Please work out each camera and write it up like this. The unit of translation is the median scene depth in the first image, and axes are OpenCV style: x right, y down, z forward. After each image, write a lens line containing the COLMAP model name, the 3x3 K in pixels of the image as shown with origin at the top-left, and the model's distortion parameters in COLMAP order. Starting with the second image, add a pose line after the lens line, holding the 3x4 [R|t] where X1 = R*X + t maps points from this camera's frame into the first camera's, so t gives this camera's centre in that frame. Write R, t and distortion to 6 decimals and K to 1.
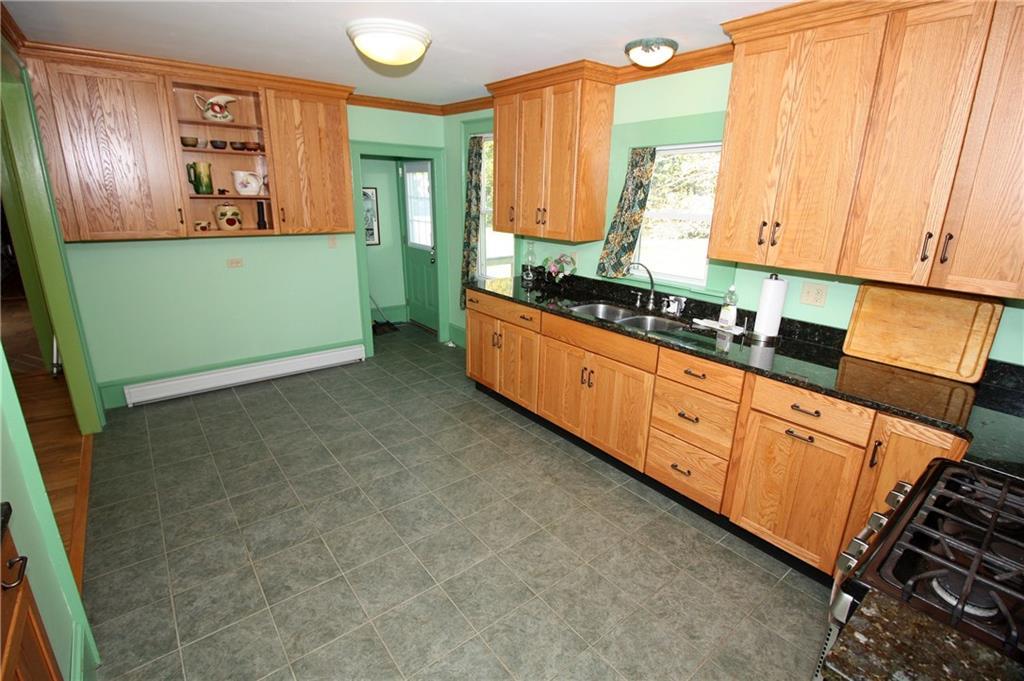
lens RADIAL K [[478.3, 0, 519.2], [0, 478.3, 336.8], [0, 0, 1]] dist [0.001787, 0.000057]
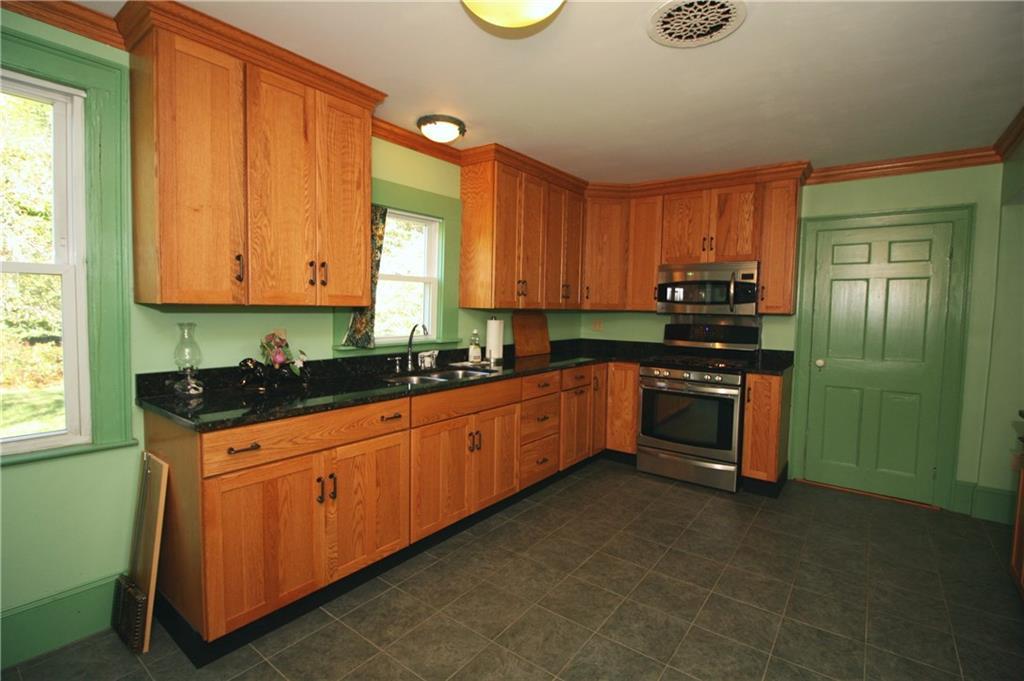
lens RADIAL K [[478.3, 0, 516.3], [0, 478.3, 333.4], [0, 0, 1]] dist [0.001787, 0.000057]
pose [[-0.245367, -0.085674, 0.965637, -0.720338], [0.250788, 0.956569, 0.148595, -0.223214], [-0.936430, 0.278630, -0.213225, 0.996114]]
